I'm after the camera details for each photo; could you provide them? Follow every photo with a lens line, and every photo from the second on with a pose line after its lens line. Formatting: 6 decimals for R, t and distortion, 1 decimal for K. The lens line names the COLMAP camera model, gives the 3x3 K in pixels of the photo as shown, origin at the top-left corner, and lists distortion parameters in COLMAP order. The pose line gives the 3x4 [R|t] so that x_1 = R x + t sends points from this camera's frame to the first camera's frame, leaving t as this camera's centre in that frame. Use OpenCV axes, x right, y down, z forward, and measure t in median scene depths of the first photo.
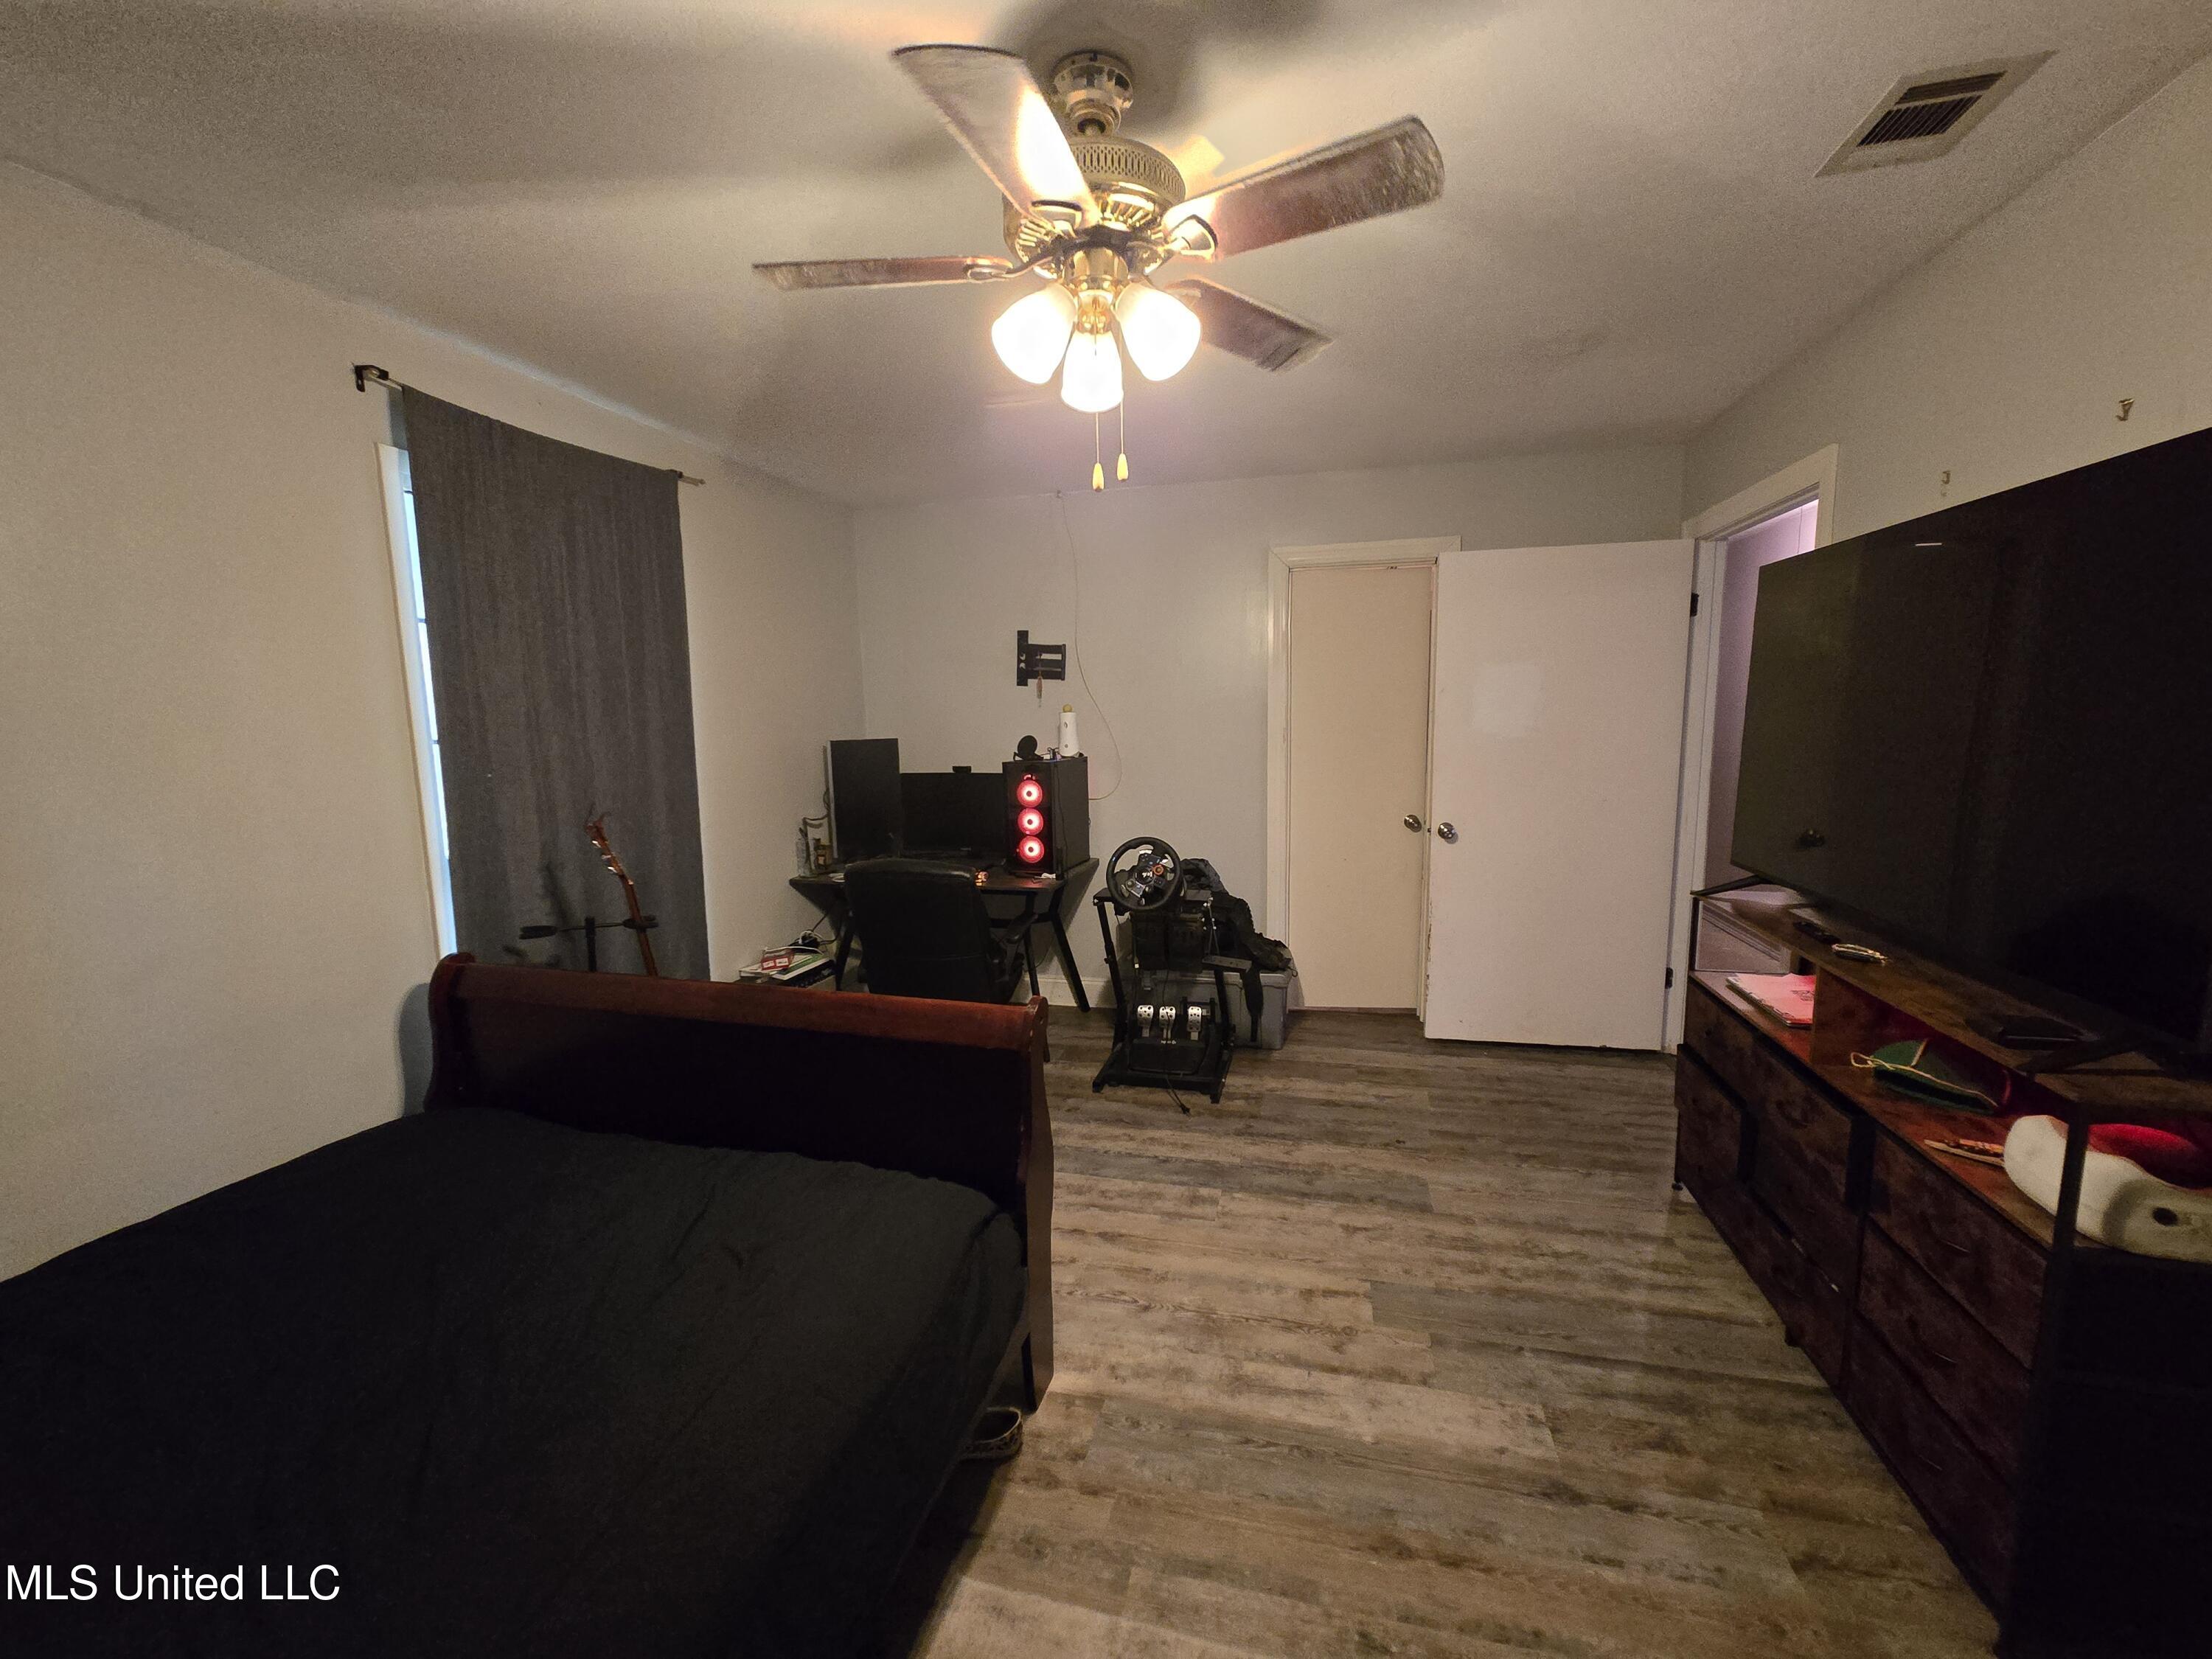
lens RADIAL K [[902.9, 0, 1106.4], [0, 902.9, 831.8], [0, 0, 1]] dist [0.000980, 0.000720]
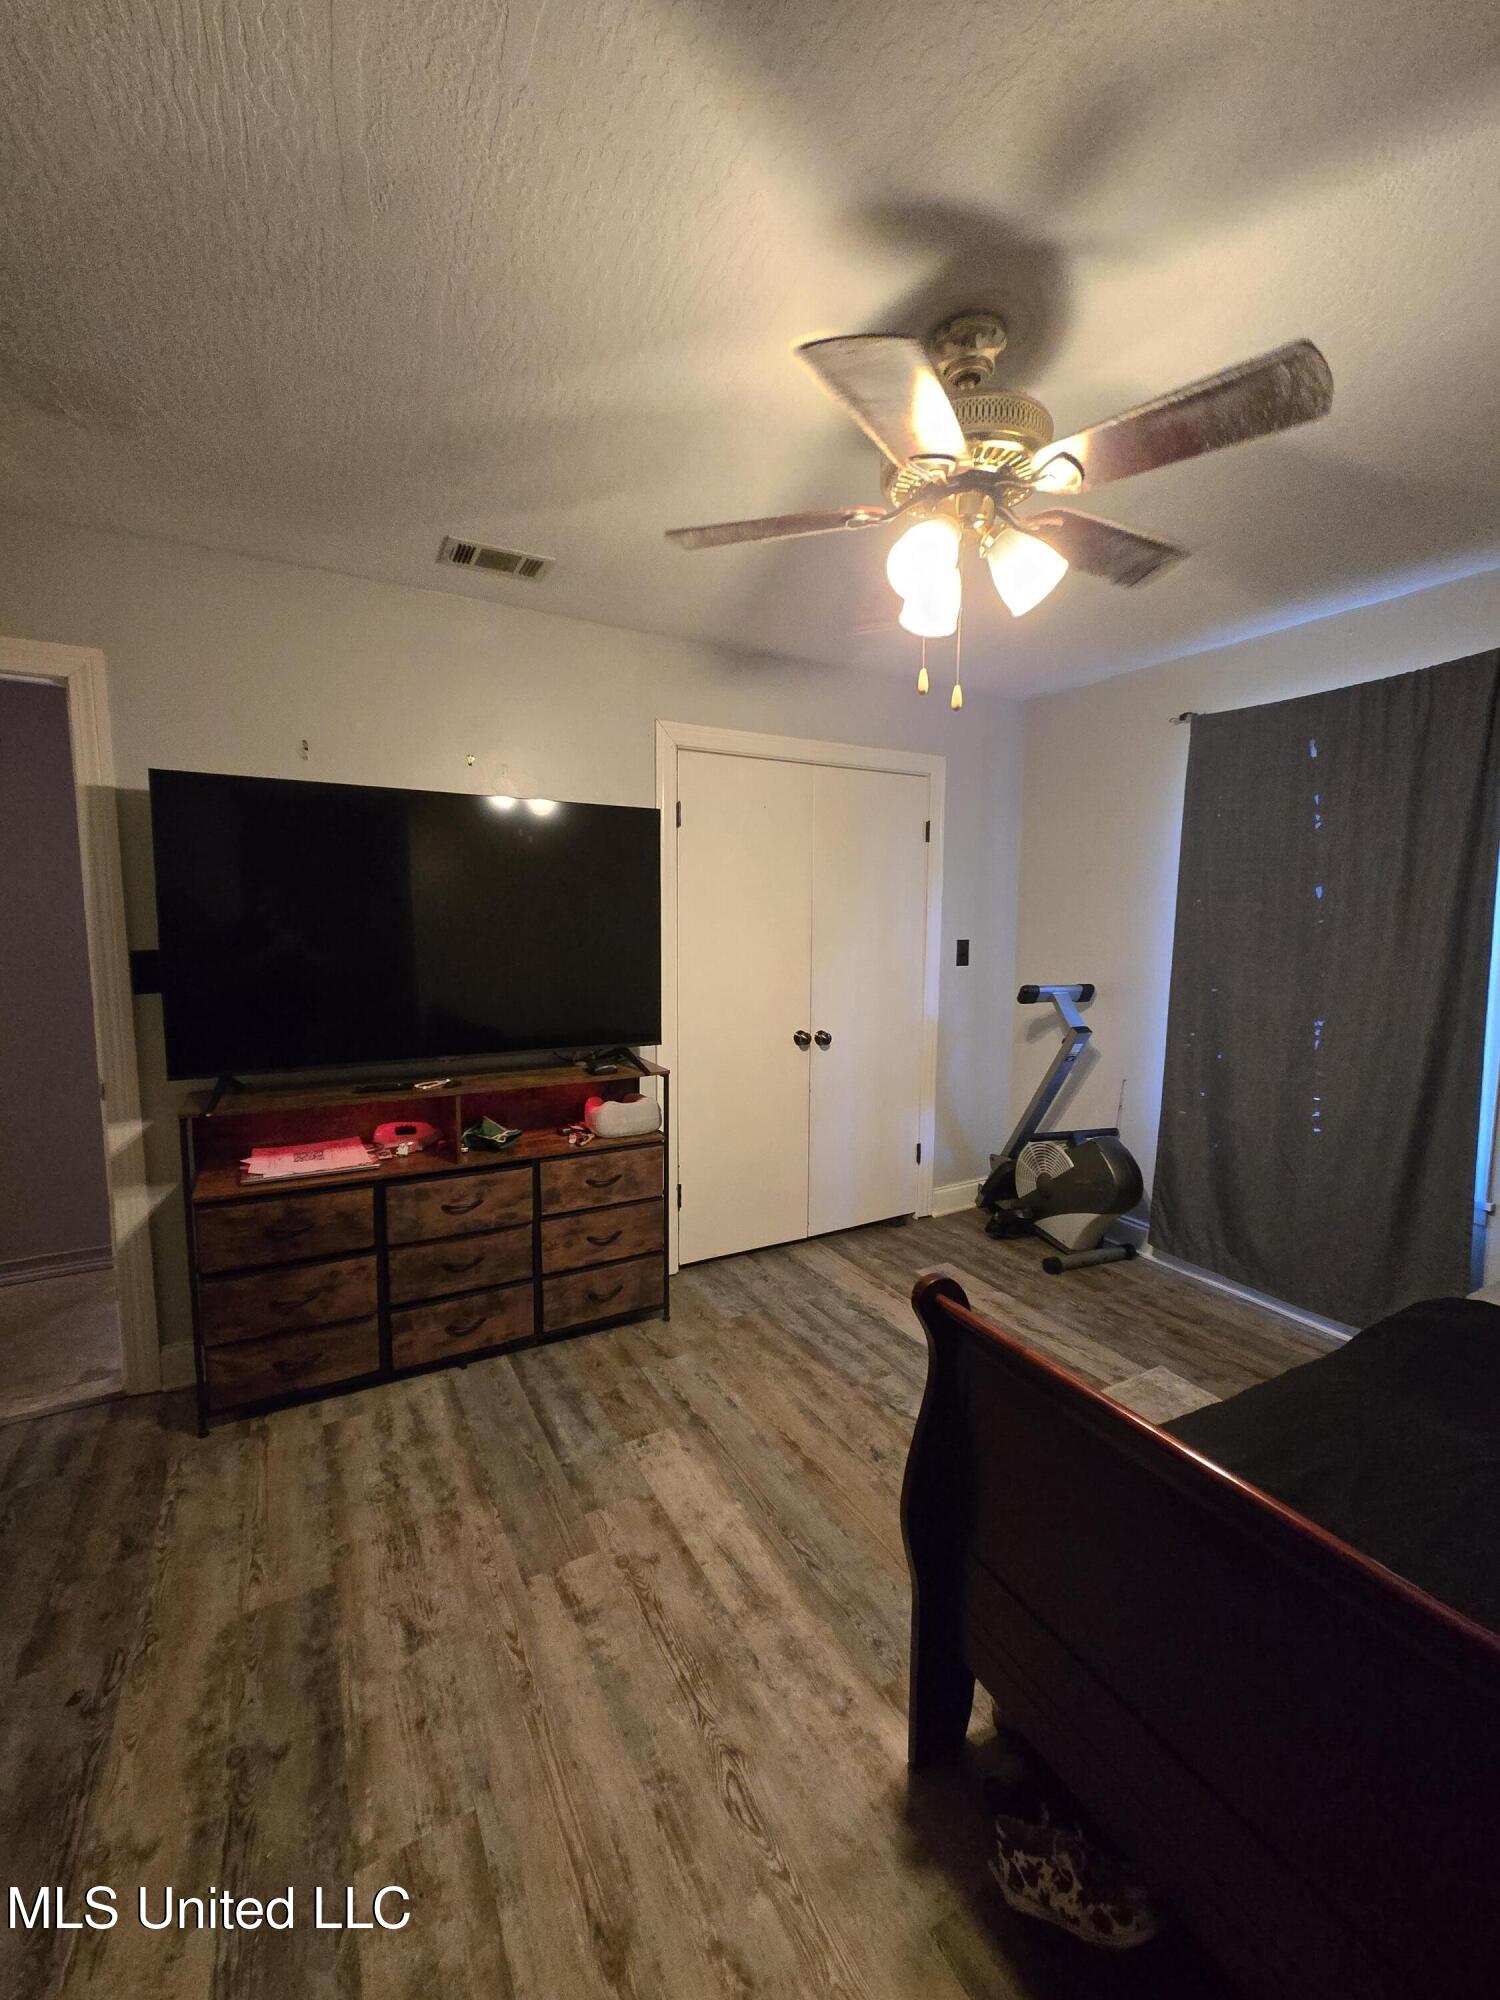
lens RADIAL K [[816.4, 0, 741.0], [0, 816.4, 1002.5], [0, 0, 1]] dist [0.000980, 0.000720]
pose [[-0.681216, -0.067650, 0.728950, -0.414612], [0.101043, 0.977503, 0.185143, -0.176318], [-0.725076, 0.199777, -0.659055, 1.389114]]
